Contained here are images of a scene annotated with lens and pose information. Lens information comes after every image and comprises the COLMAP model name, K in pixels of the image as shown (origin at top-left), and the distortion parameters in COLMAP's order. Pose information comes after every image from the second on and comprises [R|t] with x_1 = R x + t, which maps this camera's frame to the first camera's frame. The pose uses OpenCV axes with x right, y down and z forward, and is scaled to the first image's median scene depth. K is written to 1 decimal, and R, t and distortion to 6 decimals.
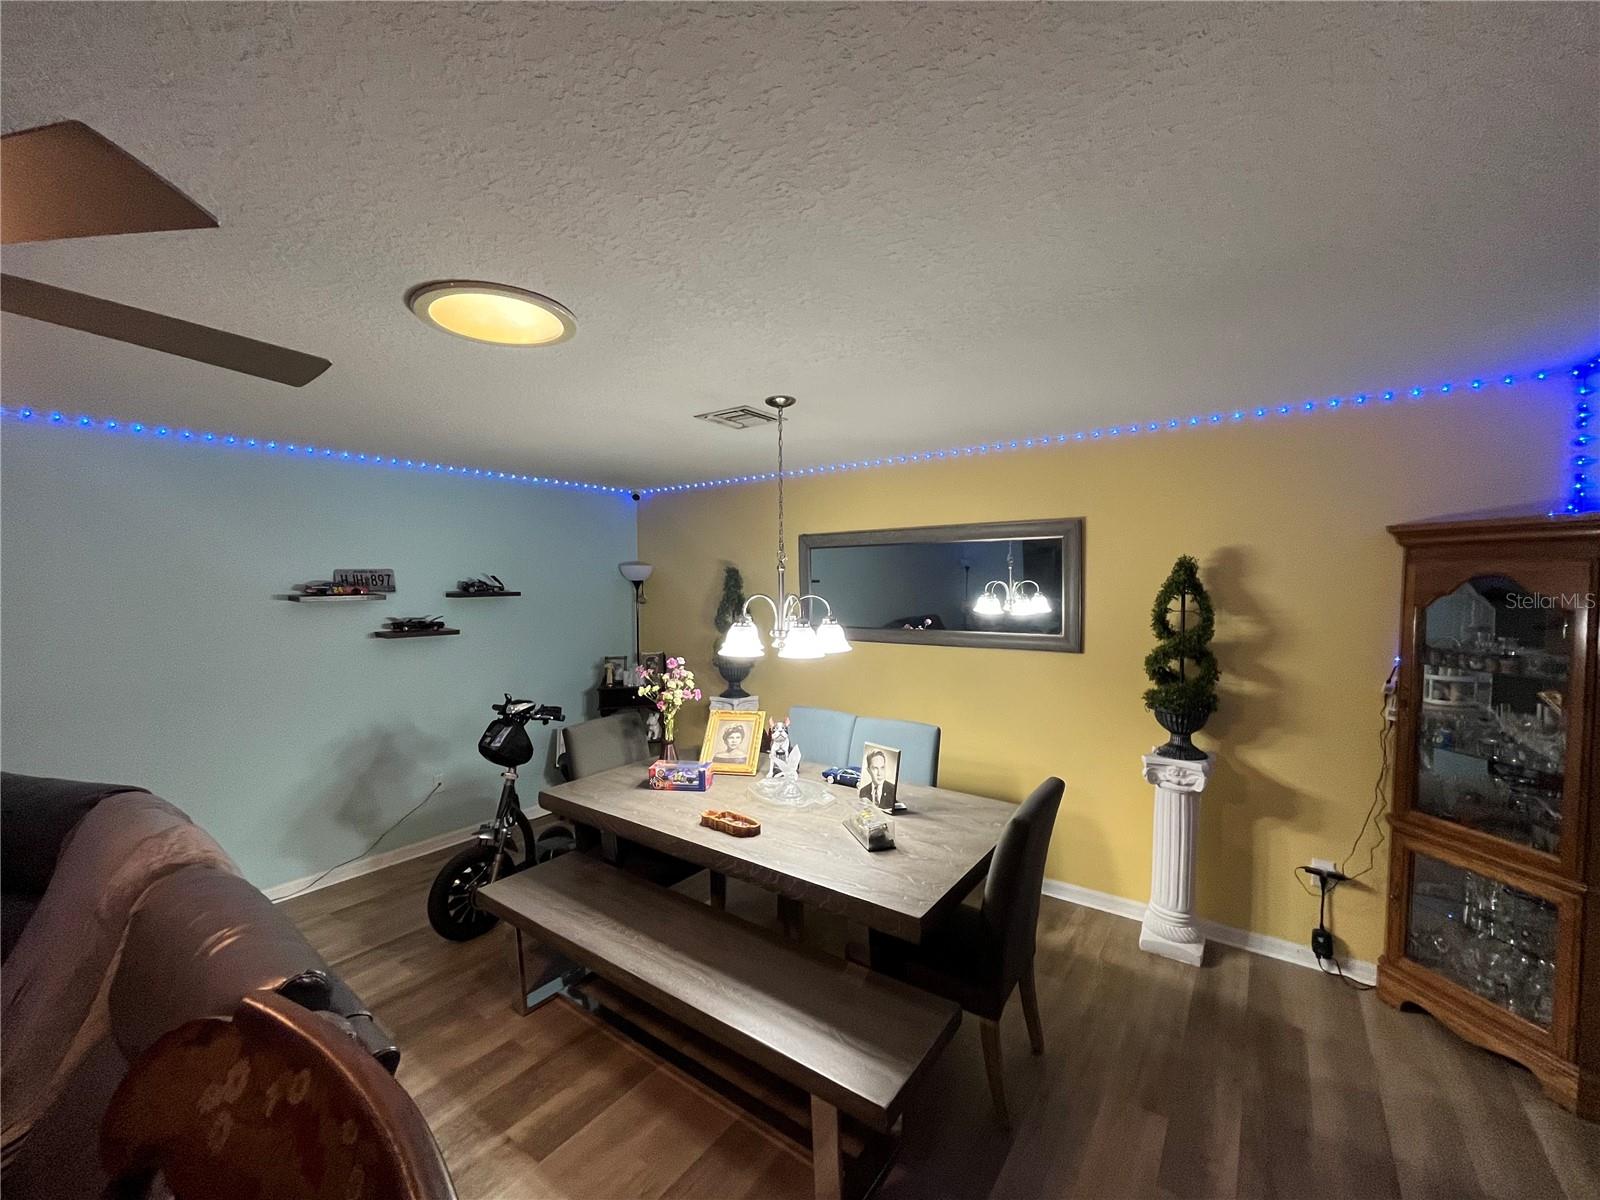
lens RADIAL K [[645.7, 0, 797.5], [0, 645.7, 596.6], [0, 0, 1]] dist [-0.003905, 0.000374]
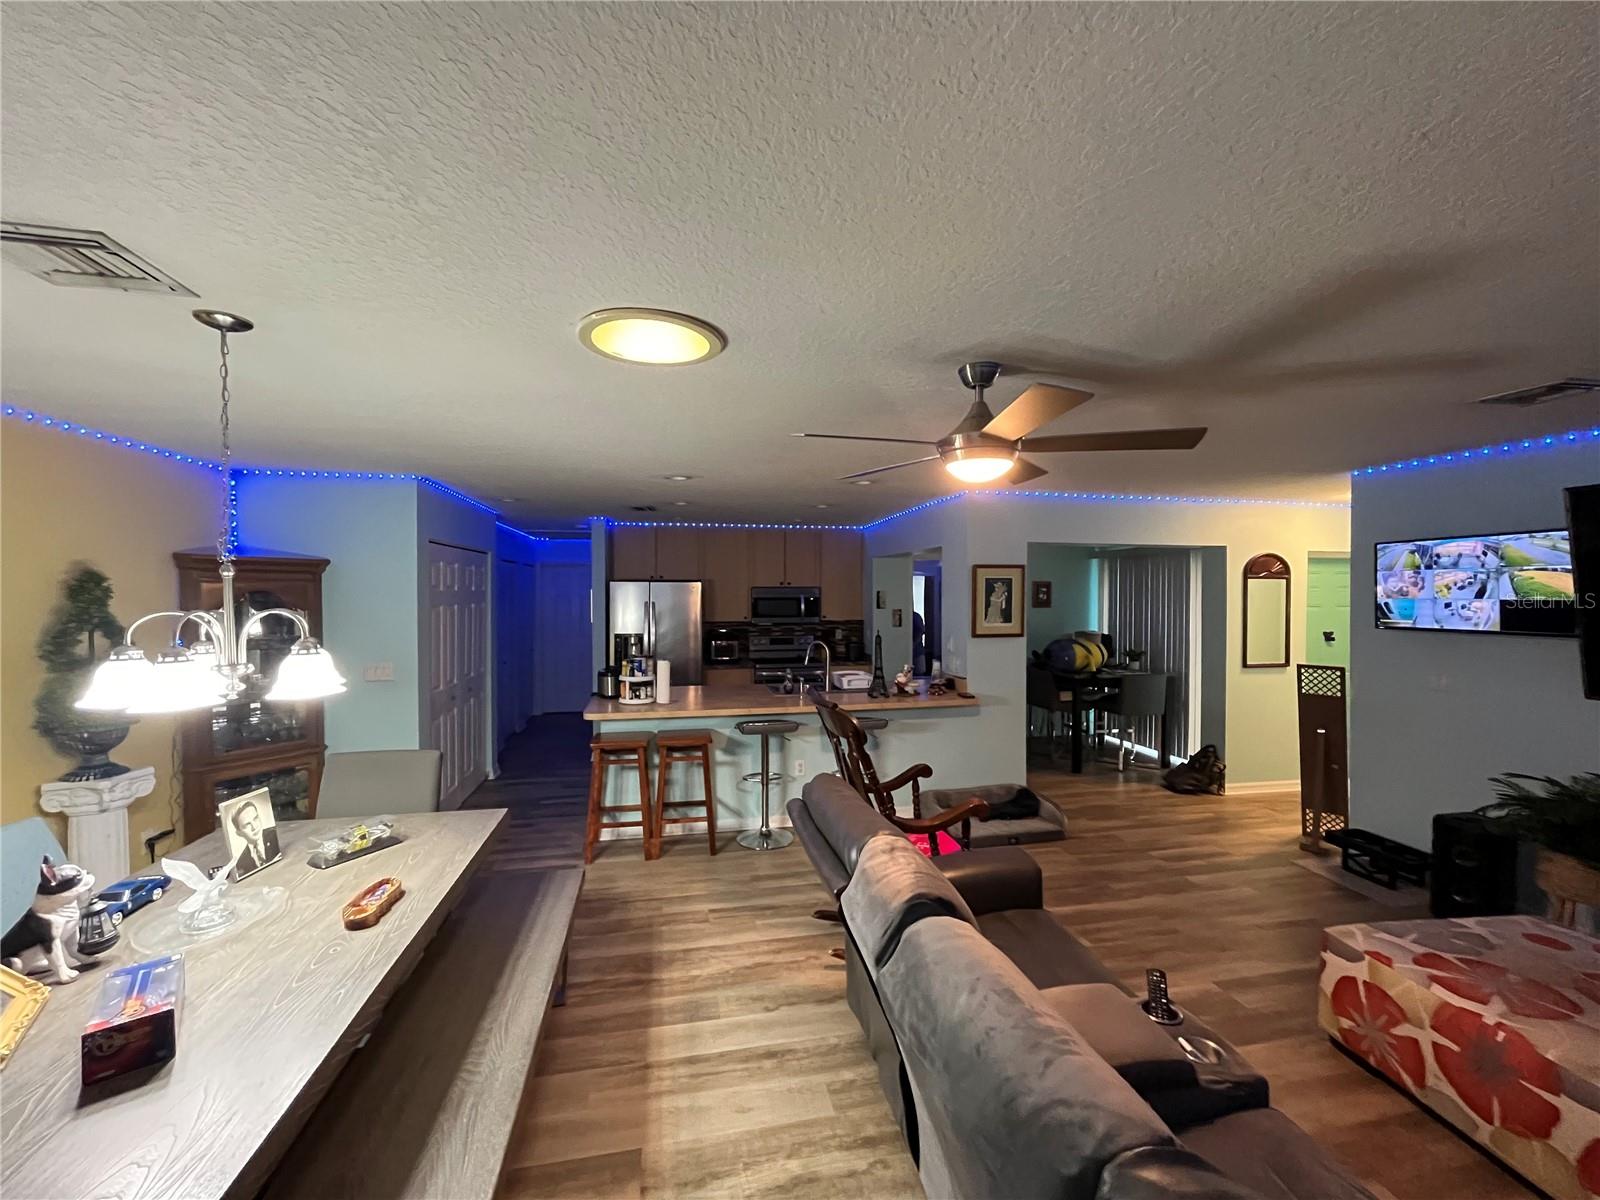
lens RADIAL K [[645.7, 0, 799.8], [0, 645.7, 601.7], [0, 0, 1]] dist [-0.003905, 0.000374]
pose [[-0.744152, -0.004125, 0.667997, -0.767877], [0.022925, 0.999234, 0.031709, -0.018108], [-0.667616, 0.038910, -0.743488, 0.934210]]
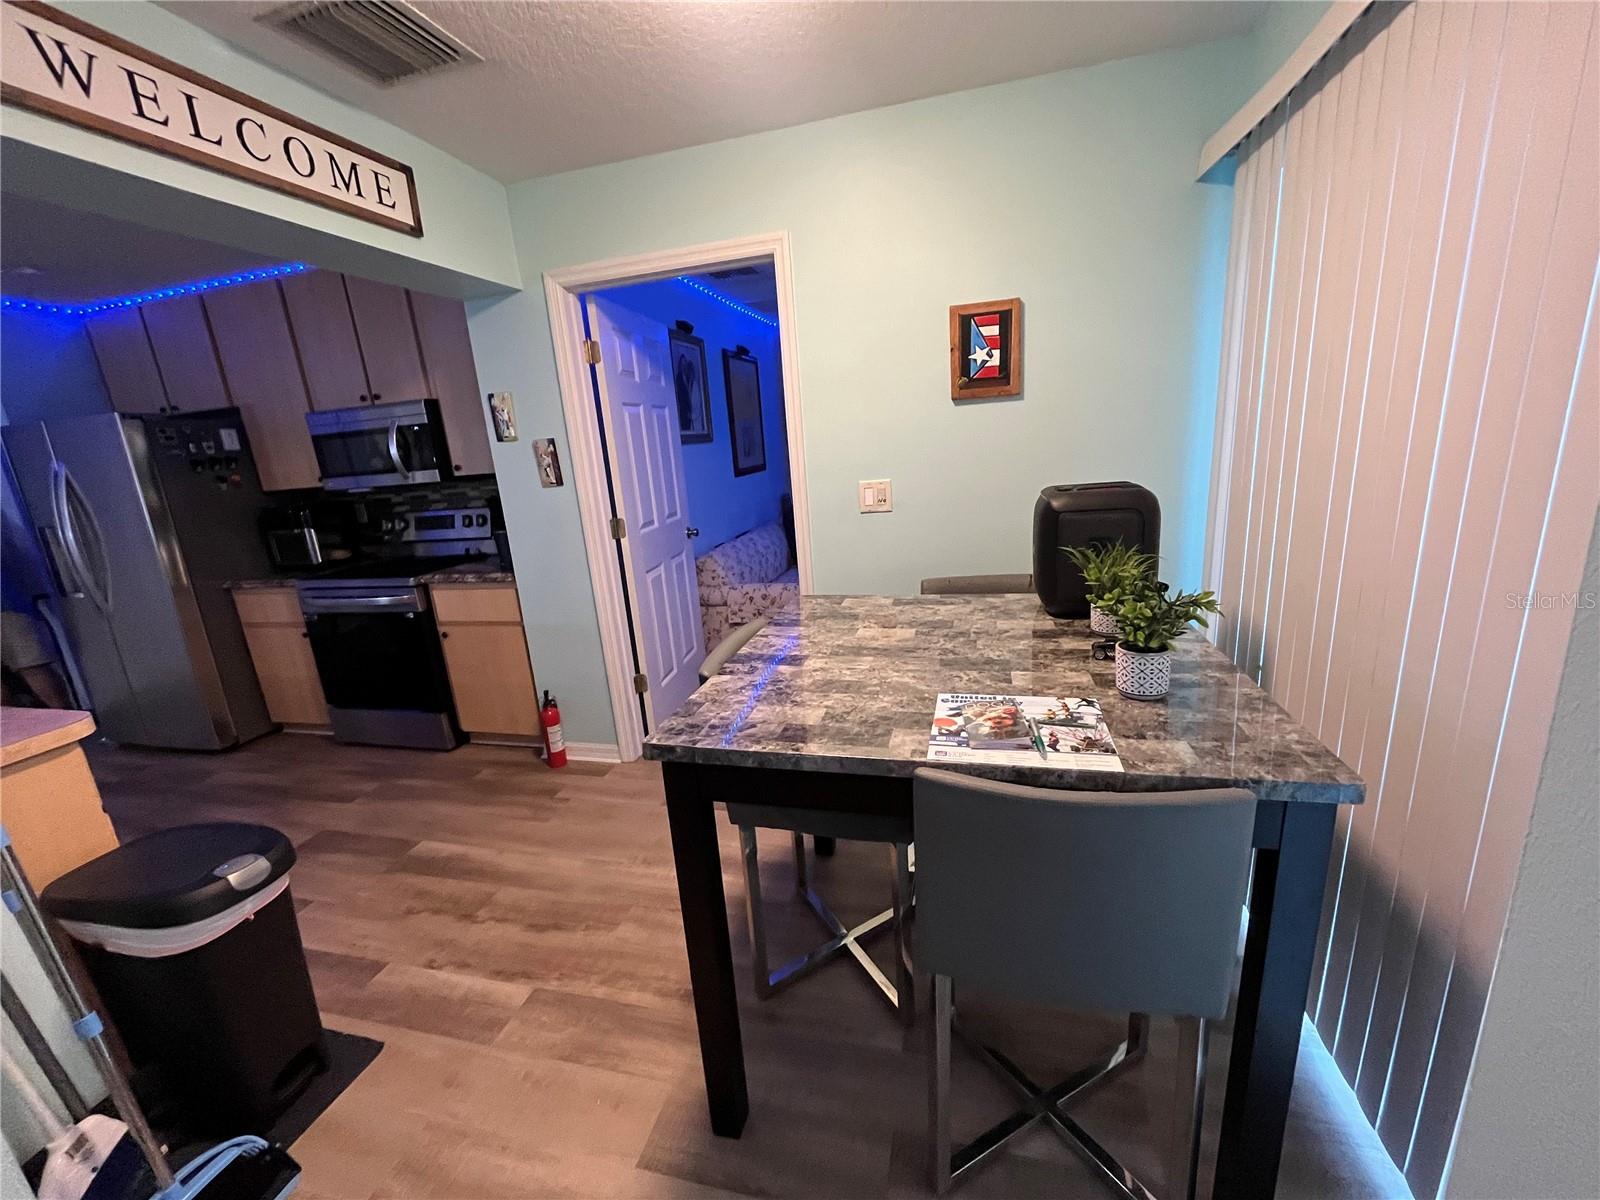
lens RADIAL K [[645.7, 0, 805.4], [0, 645.7, 603.7], [0, 0, 1]] dist [-0.003905, 0.000374]
pose [[-0.376011, -0.196694, 0.905498, -0.447823], [0.103719, 0.962136, 0.252067, 0.120864], [-0.920792, 0.188697, -0.341372, -0.998121]]
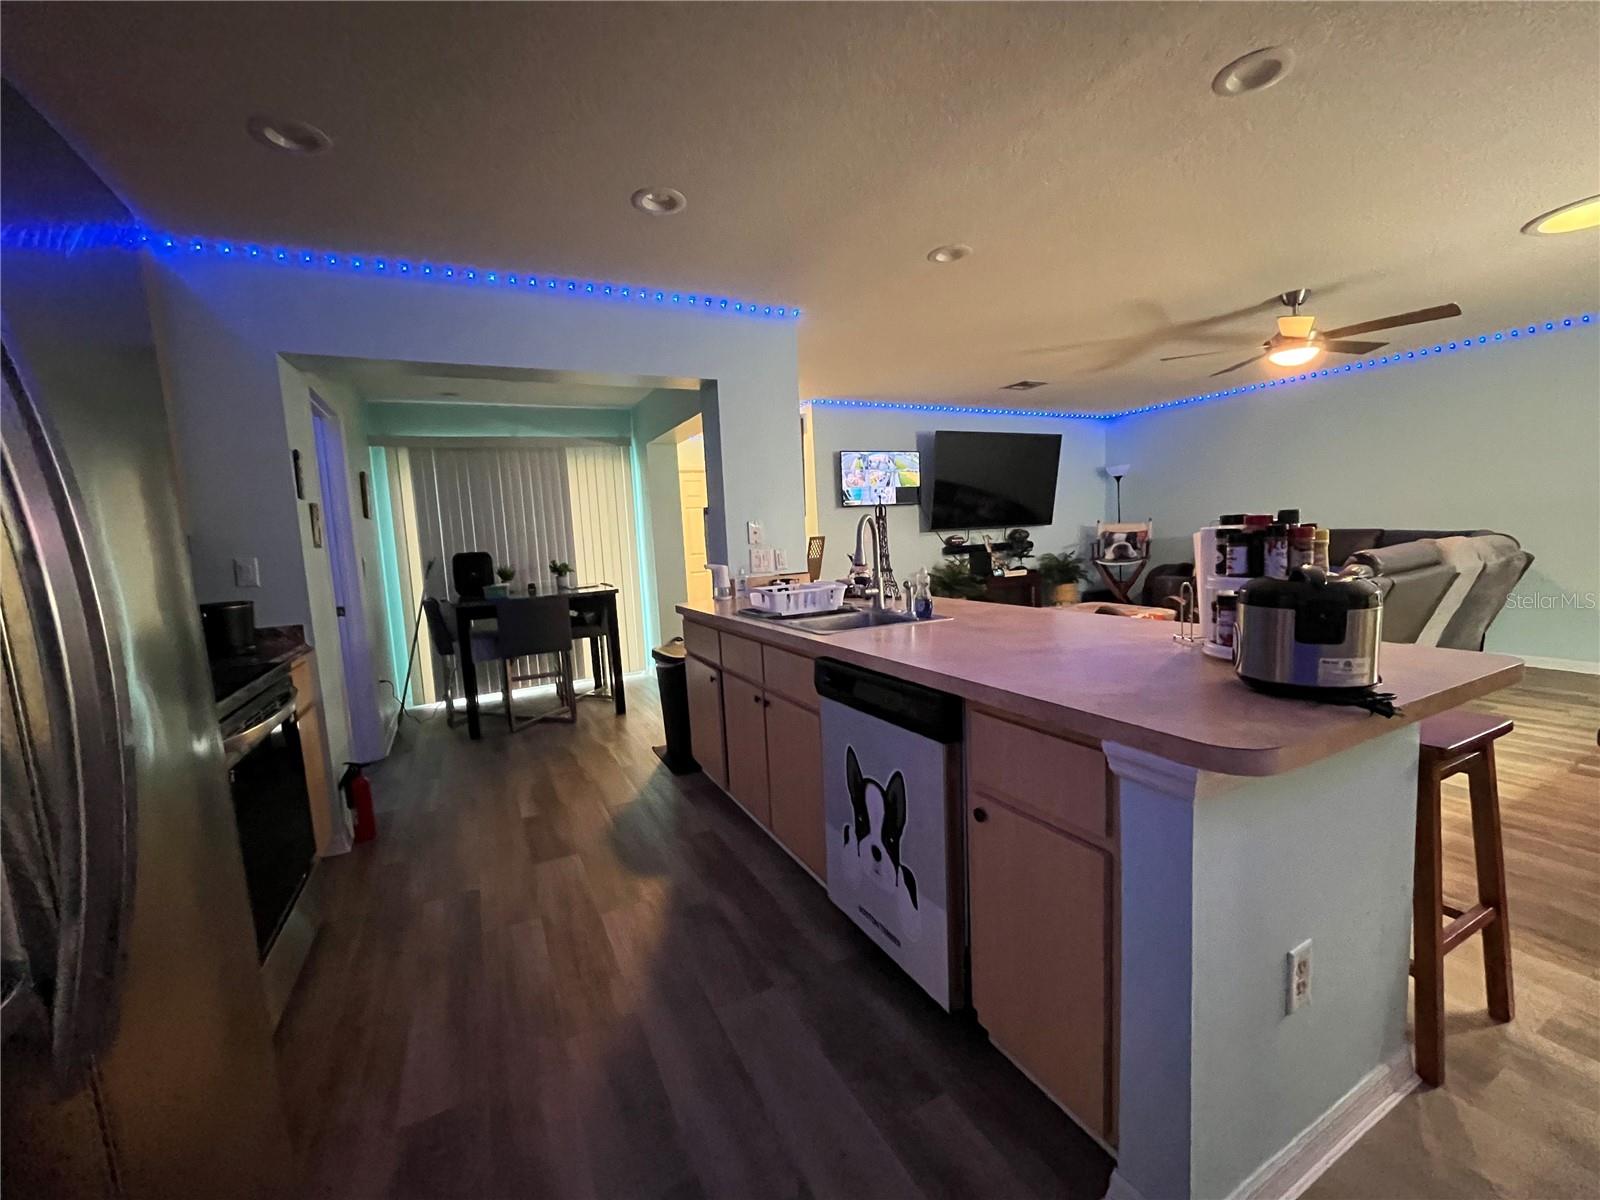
lens RADIAL K [[645.7, 0, 796.8], [0, 645.7, 599.0], [0, 0, 1]] dist [-0.003905, 0.000374]
pose [[-0.446490, 0.120678, -0.886613, 1.038507], [0.028314, 0.992273, 0.120801, 0.133450], [0.894340, 0.028833, -0.446457, 0.010830]]
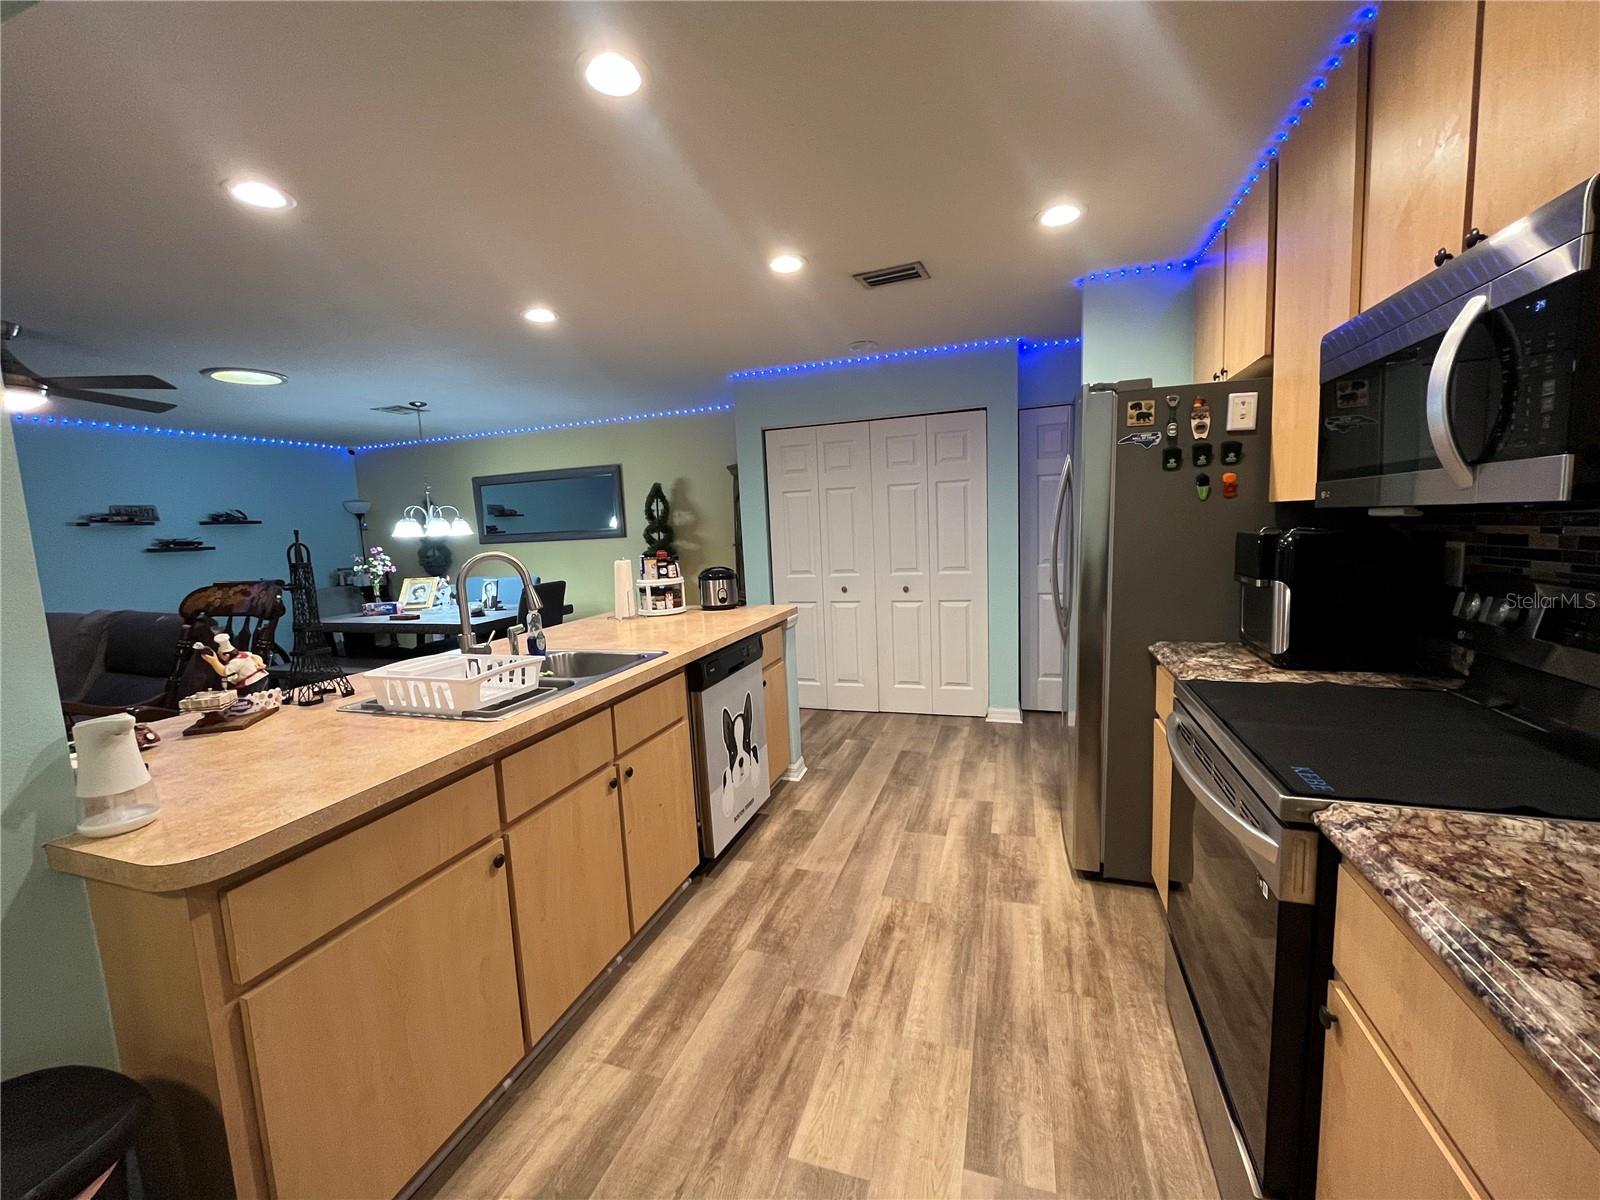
lens RADIAL K [[645.7, 0, 799.2], [0, 645.7, 600.2], [0, 0, 1]] dist [-0.003905, 0.000374]
pose [[0.950485, -0.073607, 0.301928, 0.358932], [0.048630, 0.994805, 0.089436, 0.134235], [-0.306943, -0.070325, 0.949126, -1.008784]]
